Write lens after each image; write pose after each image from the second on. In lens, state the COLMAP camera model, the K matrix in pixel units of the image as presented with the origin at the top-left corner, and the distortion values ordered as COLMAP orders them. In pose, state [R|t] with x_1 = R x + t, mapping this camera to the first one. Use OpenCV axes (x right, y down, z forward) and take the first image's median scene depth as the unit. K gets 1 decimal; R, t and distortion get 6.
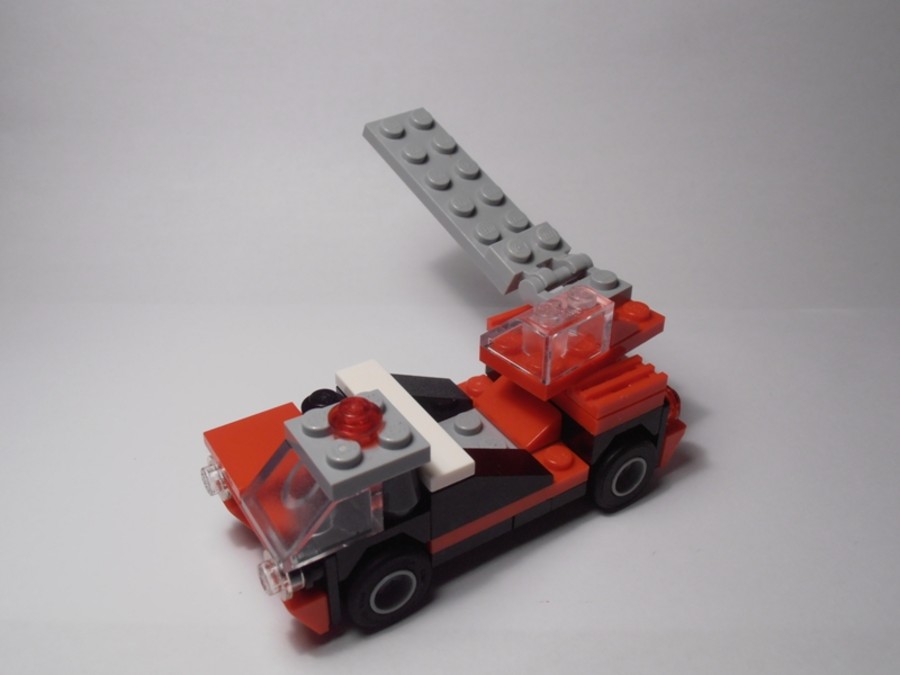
lens RADIAL K [[875.8, 0, 450.0], [0, 875.8, 337.5], [0, 0, 1]] dist [-0.061765, 0.009600]
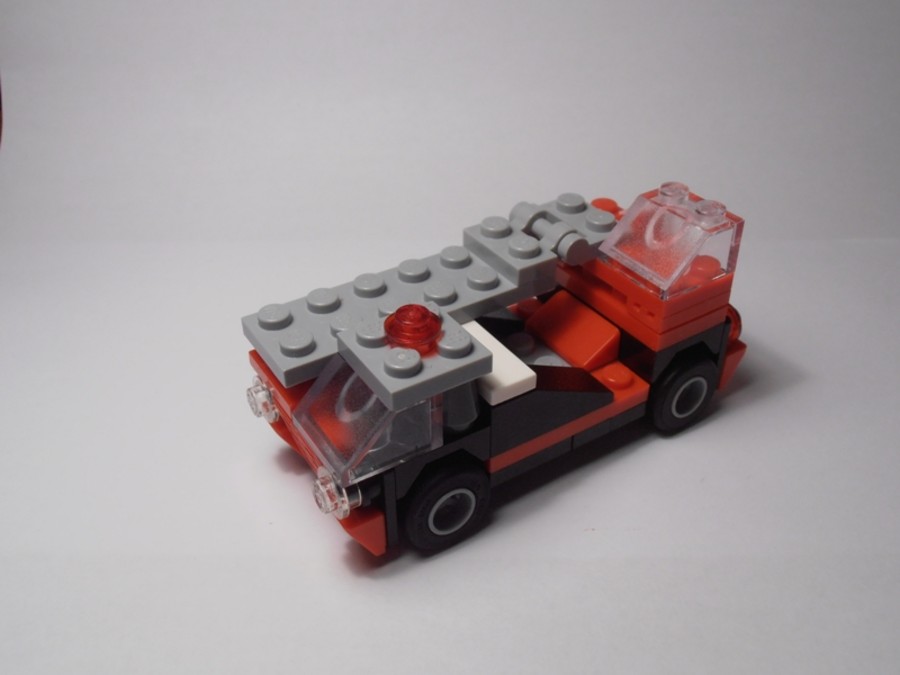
lens RADIAL K [[875.8, 0, 450.0], [0, 875.8, 337.5], [0, 0, 1]] dist [-0.061765, 0.009600]
pose [[0.999836, -0.012408, -0.013169, -0.052268], [0.012826, 0.999401, 0.032151, 0.069703], [0.012762, -0.032315, 0.999396, 0.046211]]
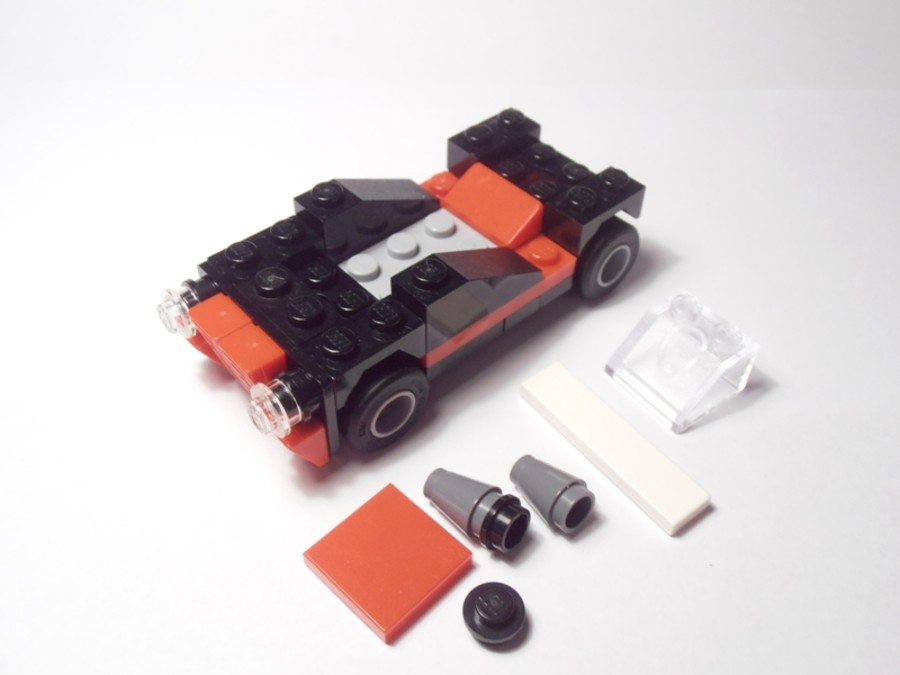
lens RADIAL K [[875.8, 0, 450.0], [0, 875.8, 337.5], [0, 0, 1]] dist [-0.061765, 0.009600]
pose [[0.987168, -0.112051, 0.113769, -0.102292], [0.083931, 0.970203, 0.227293, 0.005994], [-0.135848, -0.214828, 0.967158, 0.102322]]
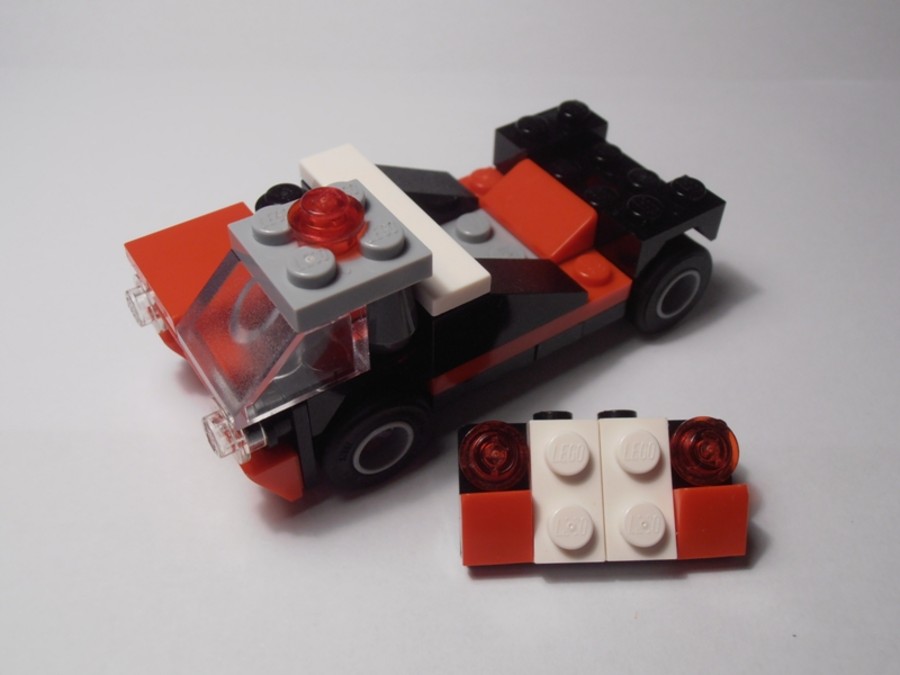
lens RADIAL K [[875.8, 0, 450.0], [0, 875.8, 337.5], [0, 0, 1]] dist [-0.061765, 0.009600]
pose [[0.999583, -0.016287, 0.023836, -0.024377], [0.011077, 0.978843, 0.204315, 0.041217], [-0.026660, -0.203966, 0.978615, 0.262880]]
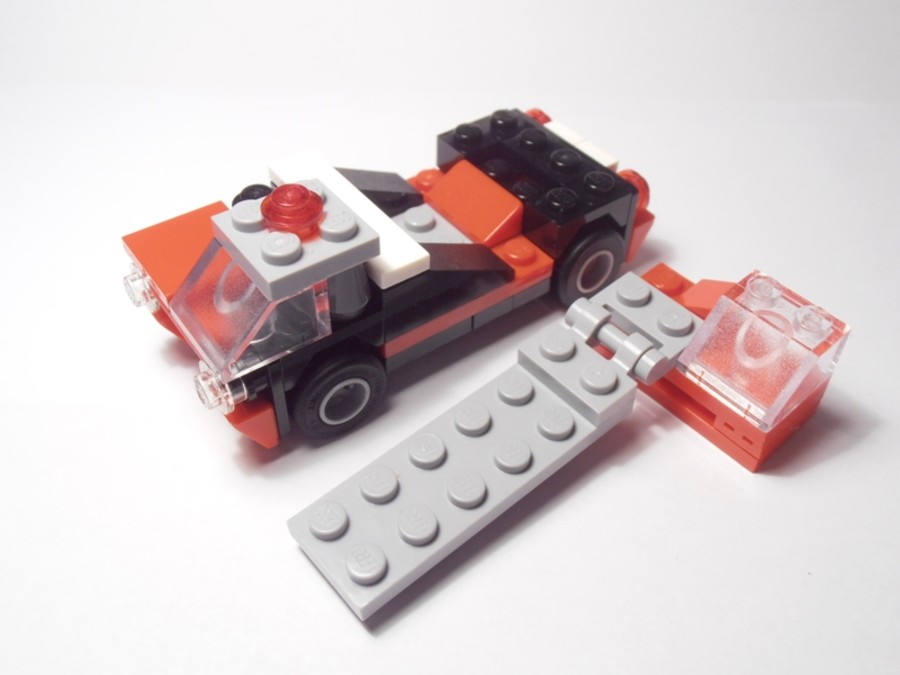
lens RADIAL K [[875.8, 0, 450.0], [0, 875.8, 337.5], [0, 0, 1]] dist [-0.061765, 0.009600]
pose [[0.997519, -0.041767, 0.056662, -0.005039], [0.030037, 0.980542, 0.193996, 0.051099], [-0.063662, -0.191813, 0.979364, 0.101216]]
